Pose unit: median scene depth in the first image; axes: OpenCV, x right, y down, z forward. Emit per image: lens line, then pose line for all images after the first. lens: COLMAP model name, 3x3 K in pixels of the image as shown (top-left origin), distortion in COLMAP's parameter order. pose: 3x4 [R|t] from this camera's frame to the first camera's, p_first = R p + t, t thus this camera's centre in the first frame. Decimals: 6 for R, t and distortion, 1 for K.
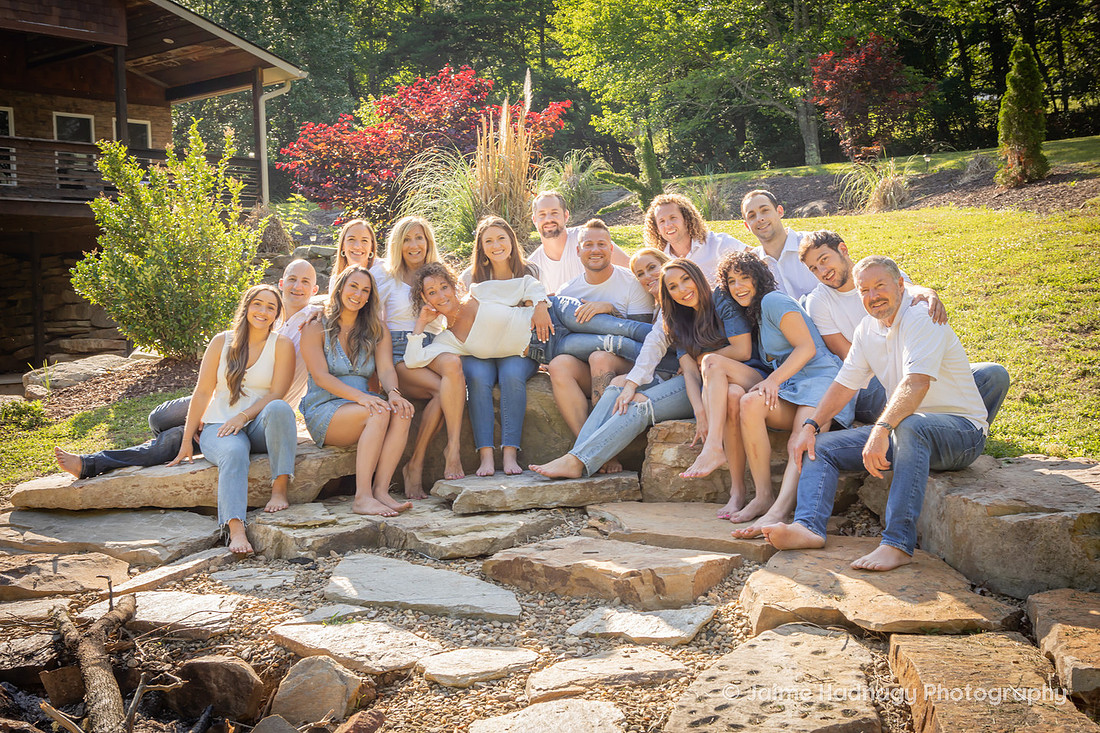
lens RADIAL K [[1393.1, 0, 556.1], [0, 1393.1, 355.2], [0, 0, 1]] dist [-0.020601, 0.076727]
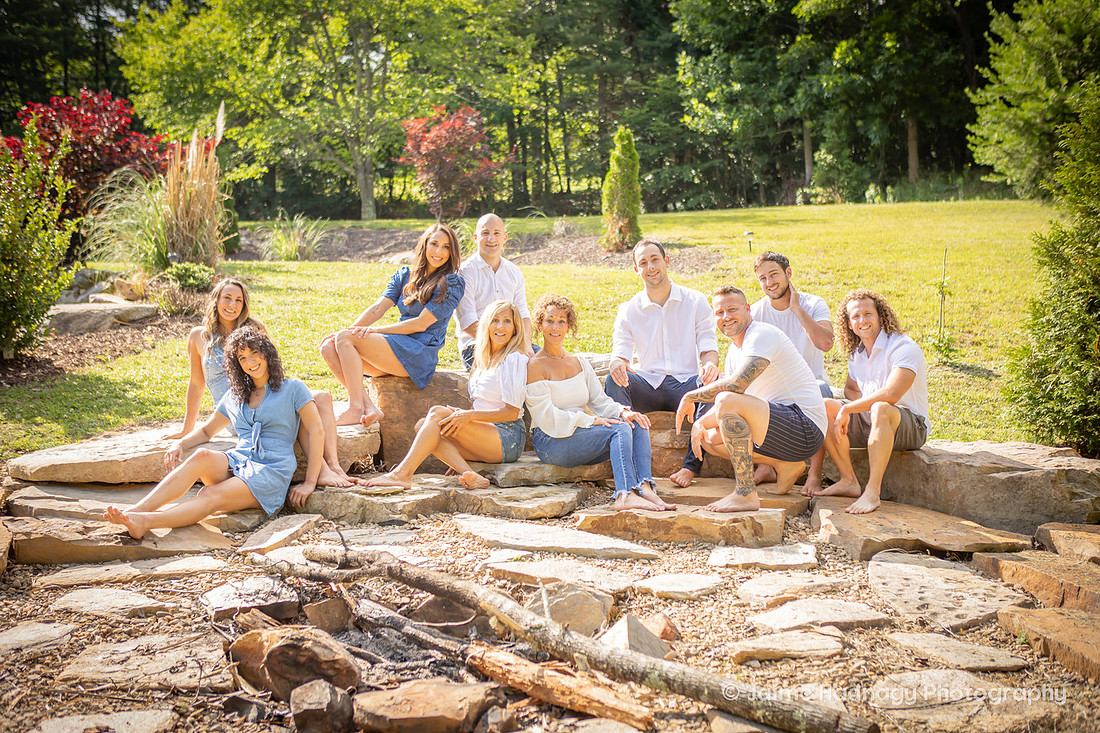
lens RADIAL K [[1365.3, 0, 550.0], [0, 1365.3, 366.5], [0, 0, 1]] dist [-0.020694, 0.027701]
pose [[0.920490, 0.041406, 0.388565, -0.277053], [-0.028442, 0.998832, -0.039060, 0.034895], [-0.389729, 0.024903, 0.920593, -0.026849]]
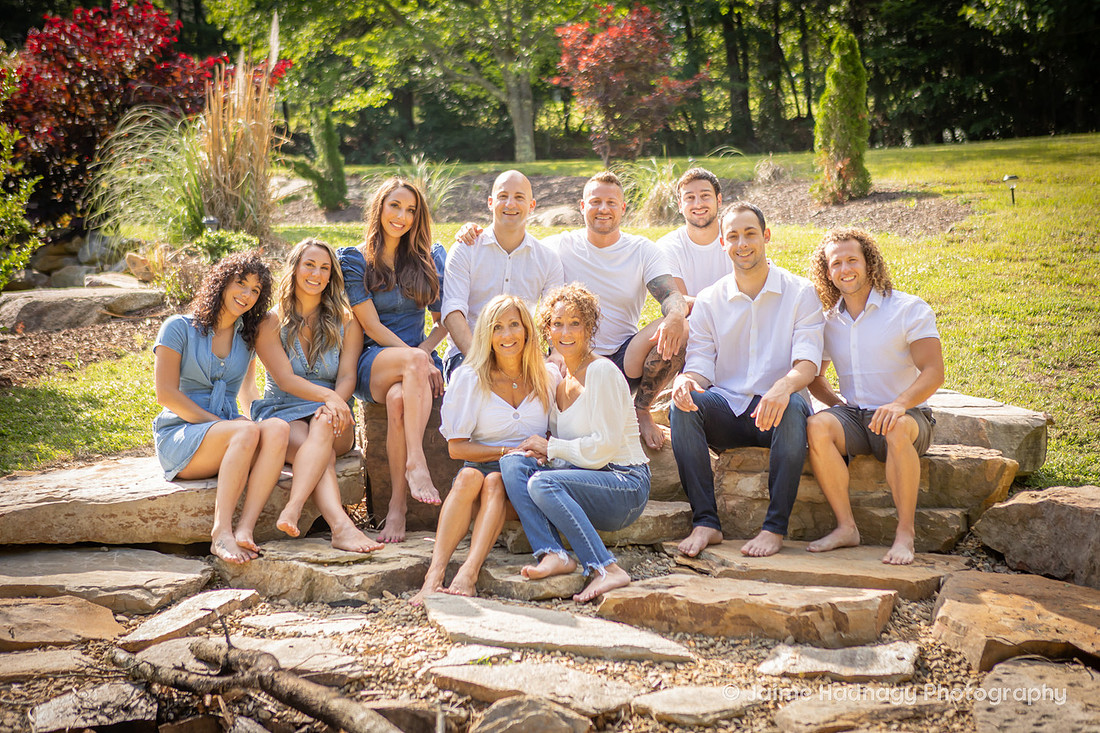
lens RADIAL K [[1857.4, 0, 580.7], [0, 1857.4, 349.0], [0, 0, 1]] dist [0.084895, -0.038932]
pose [[0.962652, 0.039552, 0.267838, -0.195485], [-0.030693, 0.998837, -0.037182, 0.020110], [-0.268997, 0.027572, 0.962746, -0.046561]]
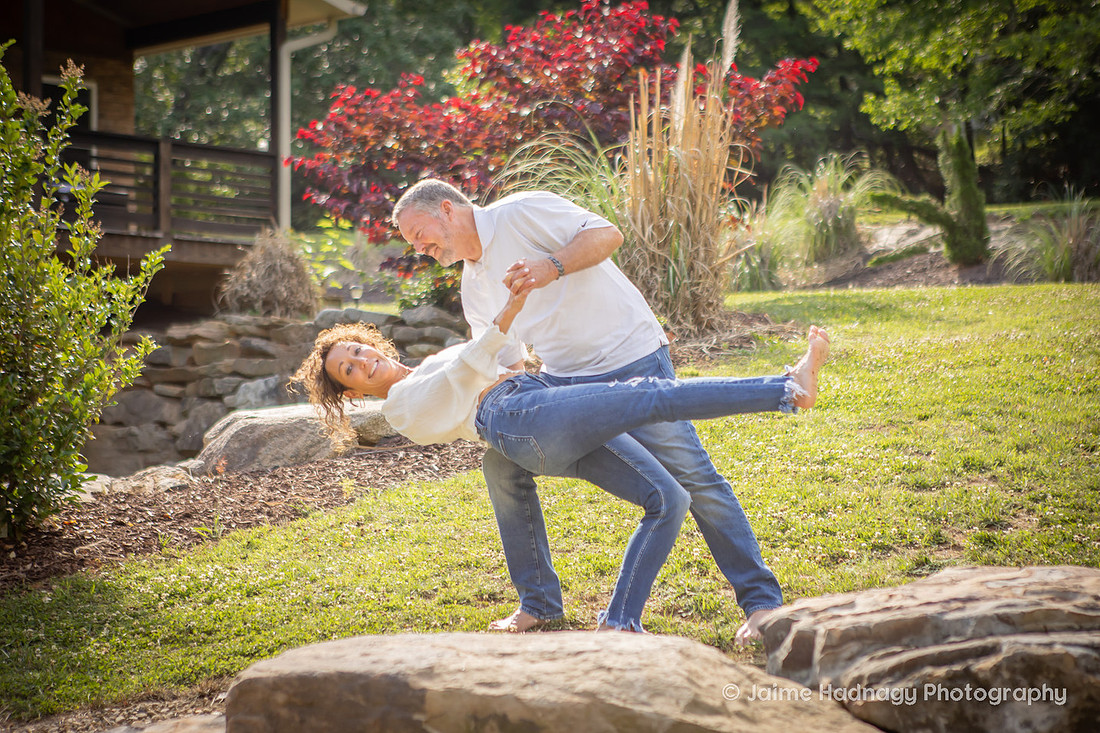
lens RADIAL K [[2227.6, 0, 600.2], [0, 2227.6, 327.7], [0, 0, 1]] dist [0.205339, 0.039892]
pose [[0.994913, 0.030992, -0.095850, 0.025244], [-0.037756, 0.996861, -0.069583, -0.023150], [0.093393, 0.072848, 0.992961, 0.236365]]
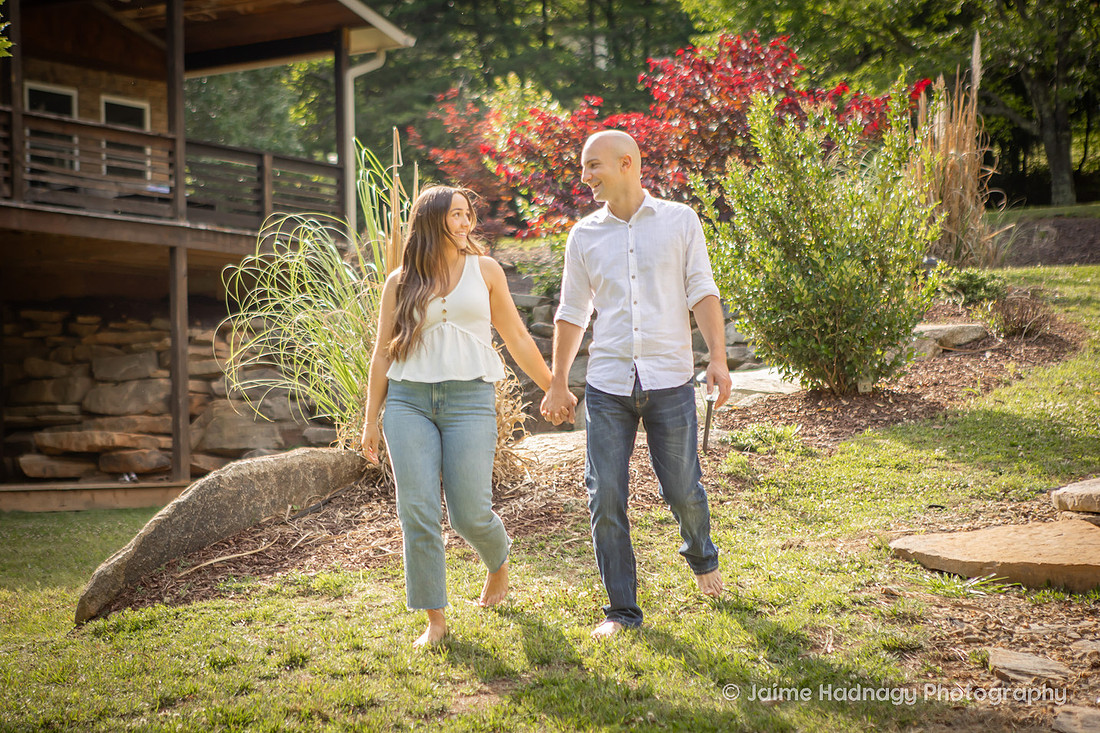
lens RADIAL K [[2295.9, 0, 512.5], [0, 2295.9, 367.3], [0, 0, 1]] dist [0.159115, 0.038707]
pose [[0.995451, 0.022590, 0.092559, -0.555060], [-0.015587, 0.997009, -0.075692, 0.084874], [-0.093992, 0.073905, 0.992826, -0.194880]]
